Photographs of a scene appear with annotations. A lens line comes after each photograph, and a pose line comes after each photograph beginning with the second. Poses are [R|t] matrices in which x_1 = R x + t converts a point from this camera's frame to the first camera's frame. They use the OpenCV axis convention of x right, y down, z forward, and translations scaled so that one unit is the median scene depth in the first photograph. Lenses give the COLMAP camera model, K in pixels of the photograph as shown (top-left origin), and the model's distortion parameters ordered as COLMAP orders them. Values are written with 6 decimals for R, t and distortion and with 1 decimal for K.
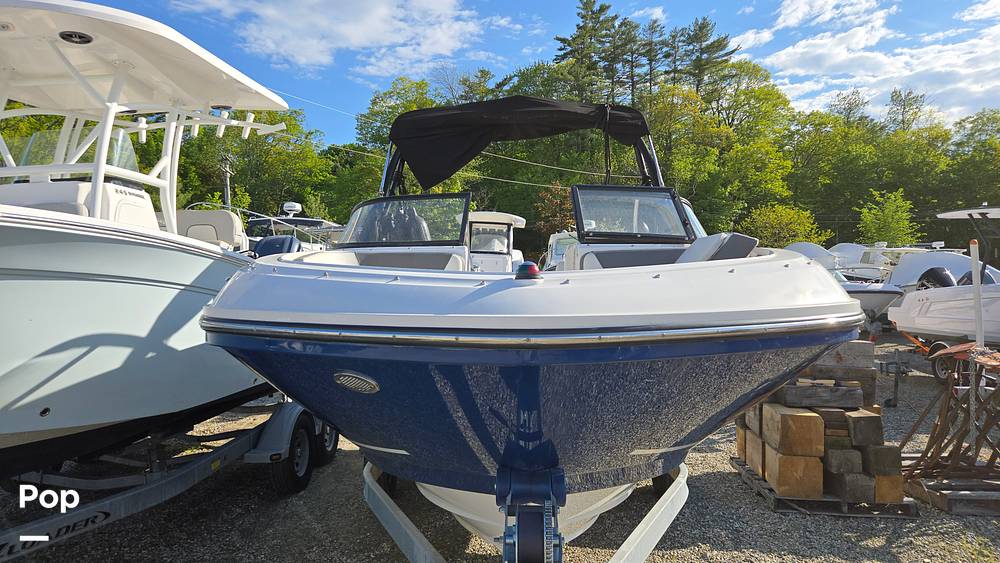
lens RADIAL K [[665.9, 0, 485.7], [0, 665.9, 308.2], [0, 0, 1]] dist [0.076673, -0.055821]
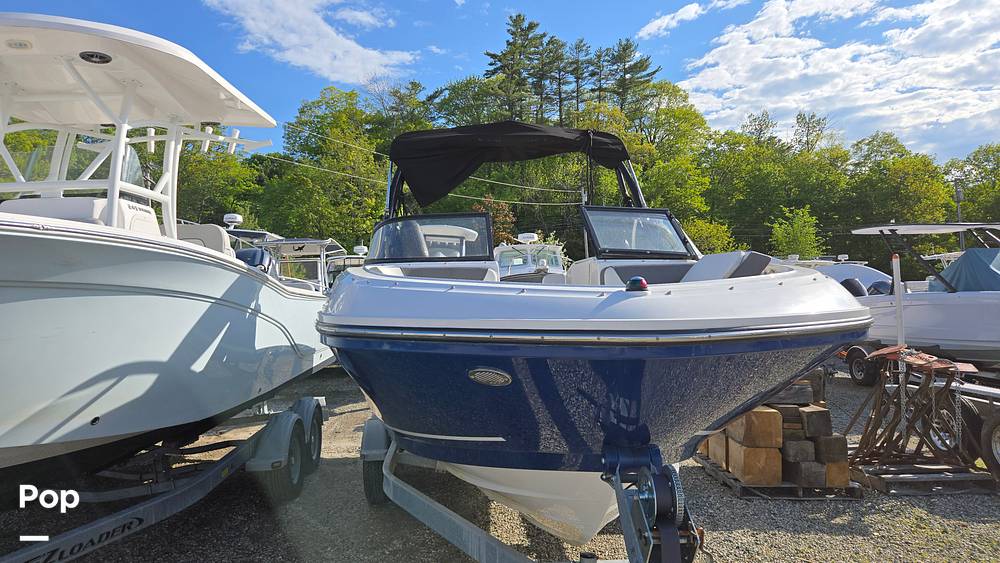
lens RADIAL K [[665.9, 0, 485.6], [0, 665.9, 315.1], [0, 0, 1]] dist [0.076673, -0.055821]
pose [[0.994339, -0.008196, 0.105936, -0.104449], [0.008970, 0.999936, -0.006831, 0.002136], [-0.105873, 0.007743, 0.994349, -0.062690]]
